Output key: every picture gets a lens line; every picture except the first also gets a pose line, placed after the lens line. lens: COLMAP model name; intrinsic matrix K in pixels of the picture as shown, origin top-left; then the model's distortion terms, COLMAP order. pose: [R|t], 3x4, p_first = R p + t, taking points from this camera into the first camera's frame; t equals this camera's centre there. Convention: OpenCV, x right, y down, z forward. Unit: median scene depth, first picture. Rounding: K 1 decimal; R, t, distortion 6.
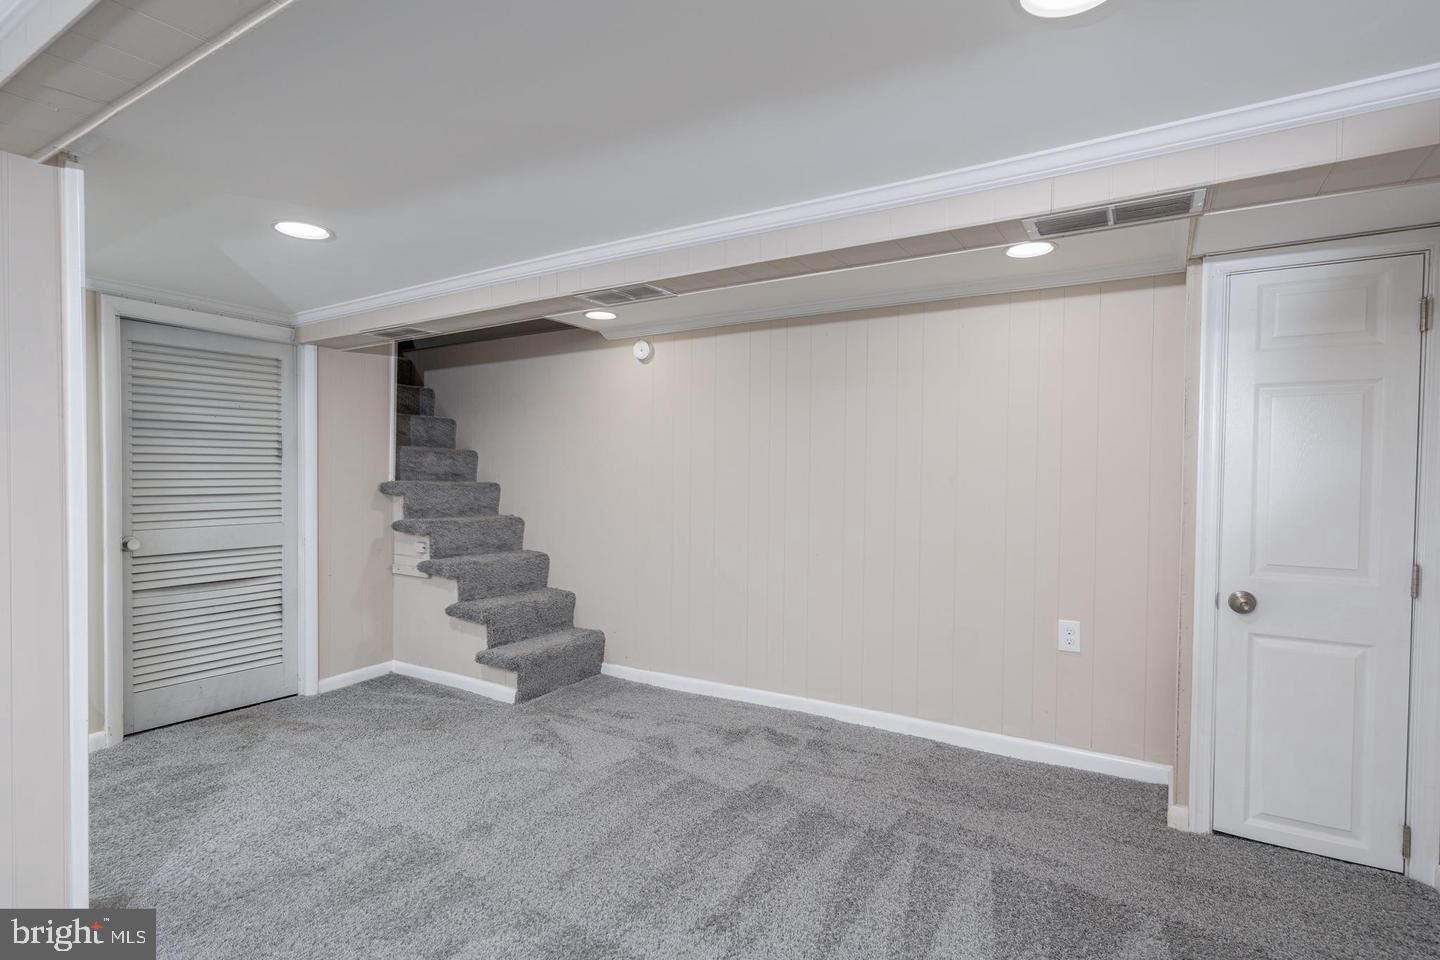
lens RADIAL K [[686.2, 0, 720.0], [0, 686.2, 480.0], [0, 0, 1]] dist [-0.000649, 0.000434]
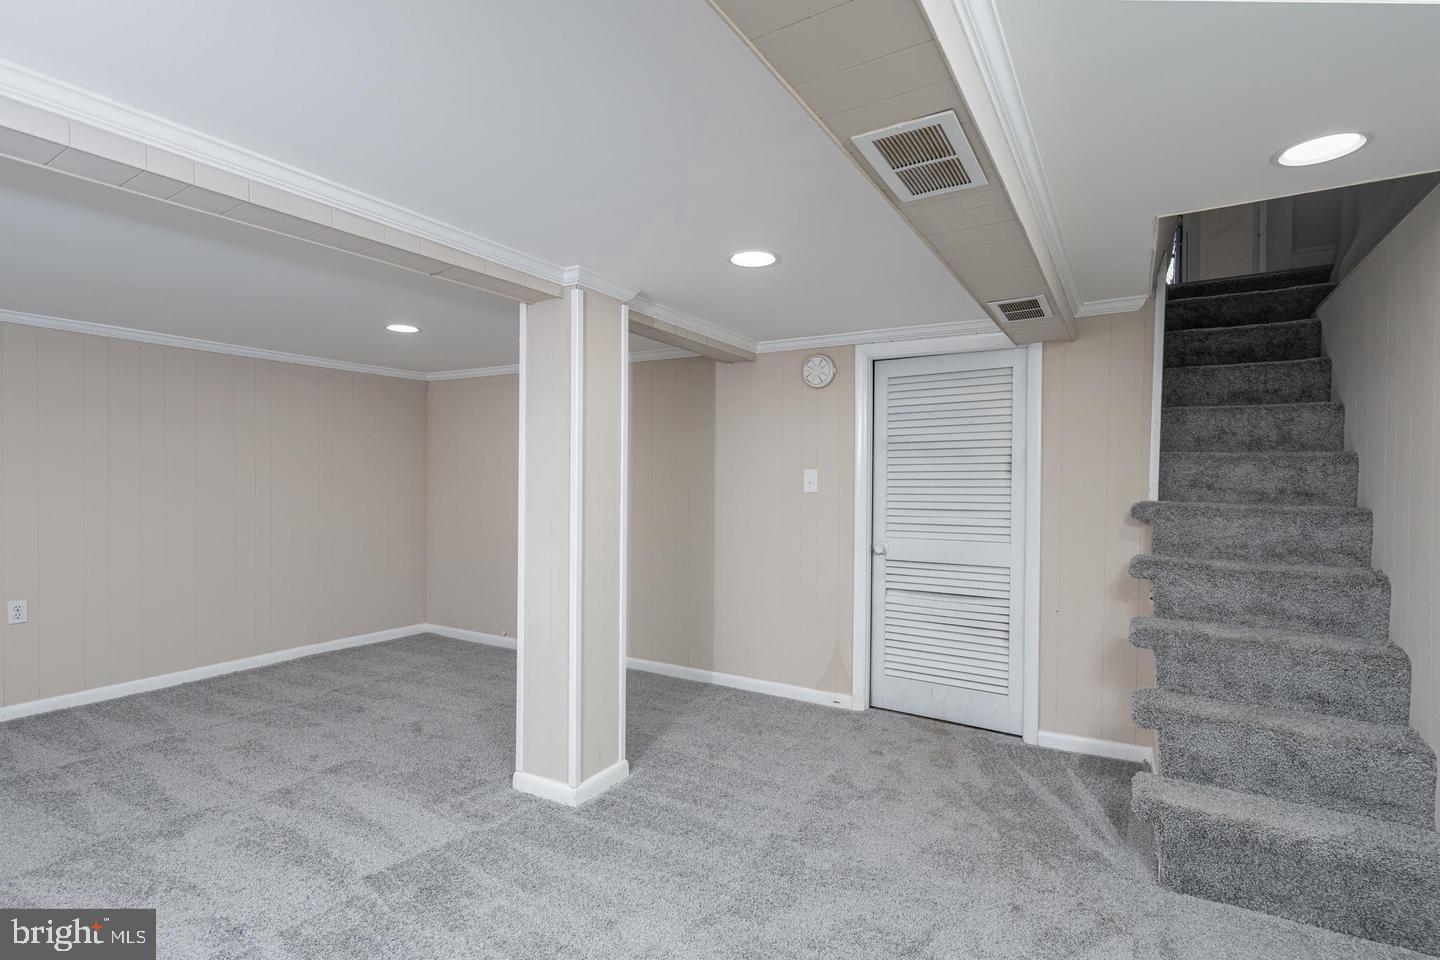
lens RADIAL K [[686.2, 0, 720.0], [0, 686.2, 480.0], [0, 0, 1]] dist [-0.000649, 0.000434]
pose [[0.003198, -0.008839, -0.999956, 0.279900], [-0.016498, 0.999824, -0.008890, -0.007697], [0.999859, 0.016526, 0.003052, 0.598307]]
